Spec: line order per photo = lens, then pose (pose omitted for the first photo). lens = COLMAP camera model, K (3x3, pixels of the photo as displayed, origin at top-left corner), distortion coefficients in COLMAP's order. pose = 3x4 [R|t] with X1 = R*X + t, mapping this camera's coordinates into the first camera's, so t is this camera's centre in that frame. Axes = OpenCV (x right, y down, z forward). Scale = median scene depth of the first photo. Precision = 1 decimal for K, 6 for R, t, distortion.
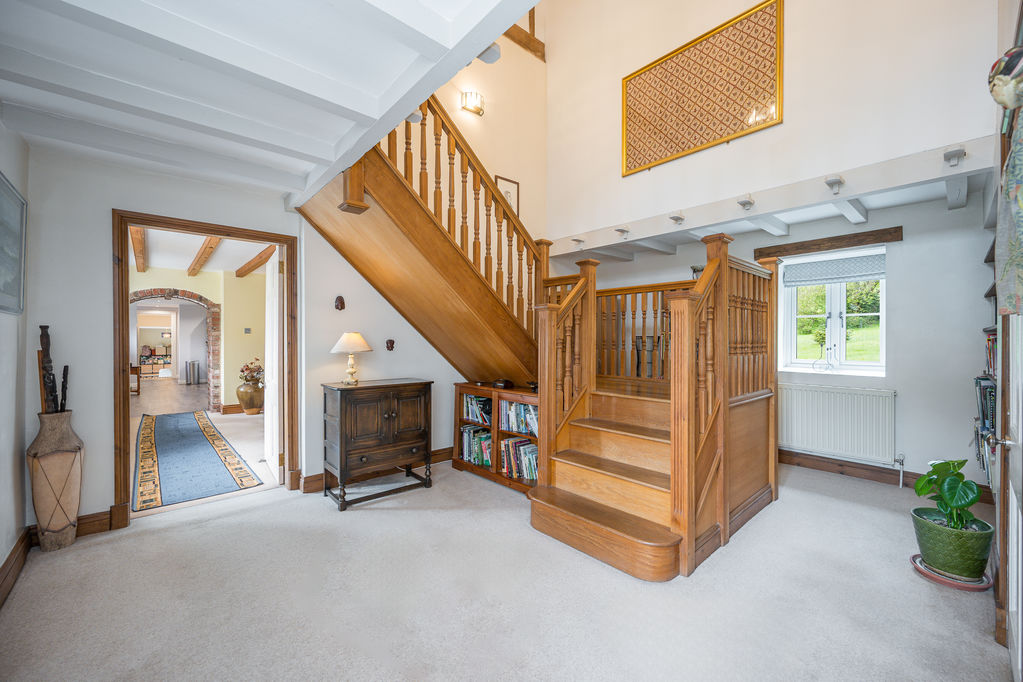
lens RADIAL K [[399.6, 0, 513.2], [0, 399.6, 340.0], [0, 0, 1]] dist [0.000979, -0.000003]
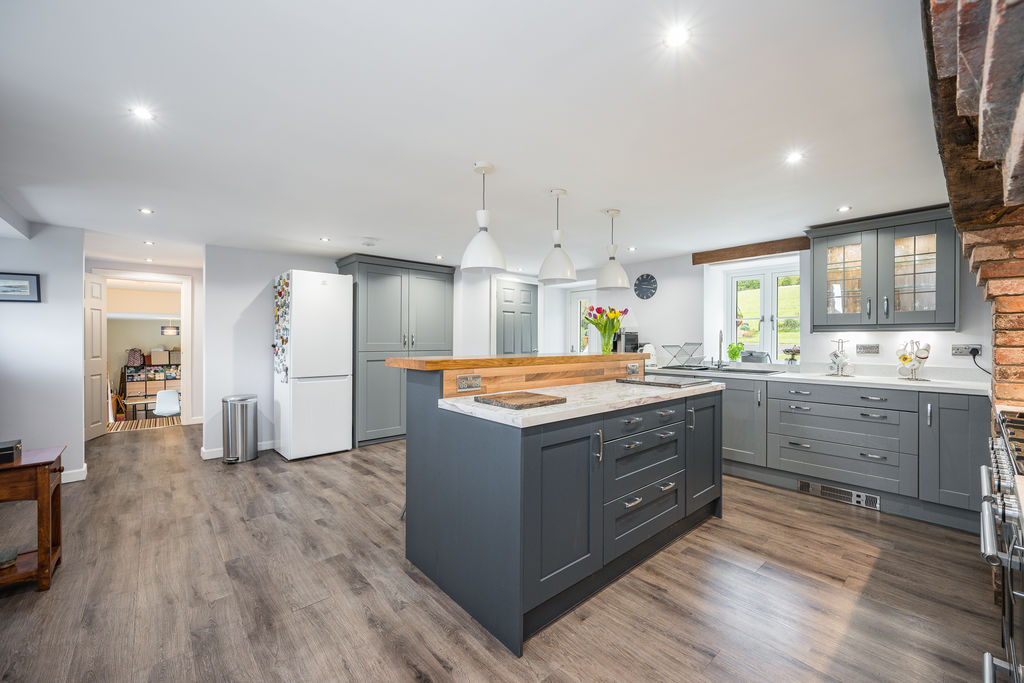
lens RADIAL K [[416.2, 0, 538.5], [0, 416.2, 340.0], [0, 0, 1]] dist [-0.003348, -0.000288]
pose [[0.999917, 0.004912, 0.011891, -0.885609], [-0.004878, 0.999984, -0.002889, -0.001076], [-0.011905, 0.002830, 0.999925, 1.021774]]
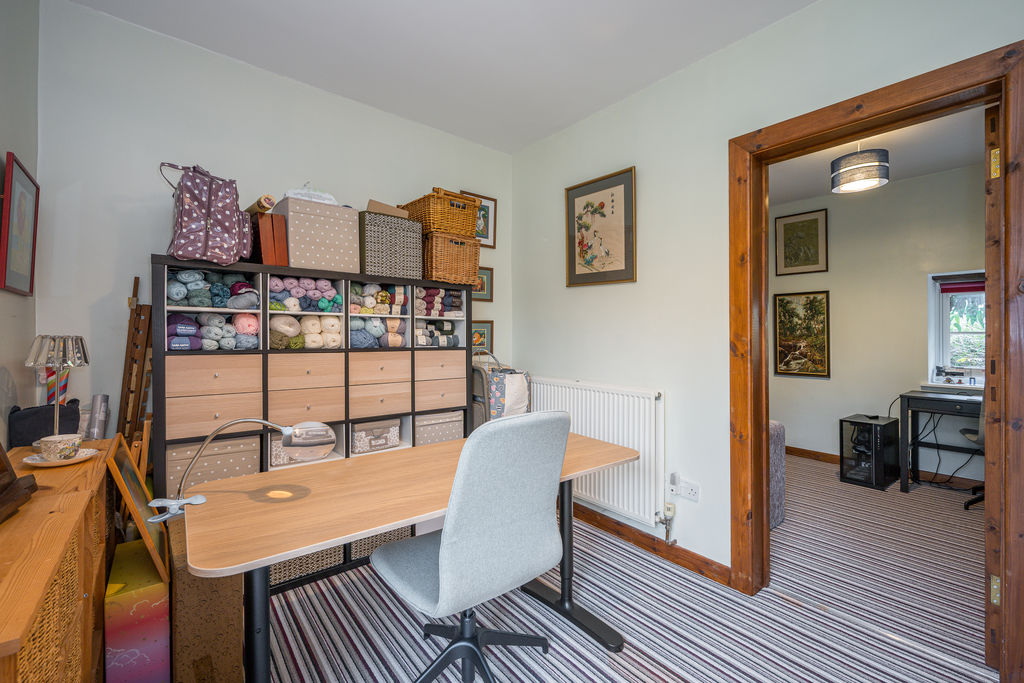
lens RADIAL K [[430.8, 0, 512.0], [0, 430.8, 341.5], [0, 0, 1]] dist [-0.001831, -0.000210]
pose [[0.999142, 0.016383, -0.038032, -2.235721], [-0.016137, 0.999847, 0.006753, 0.151497], [0.038137, -0.006134, 0.999254, 2.386637]]
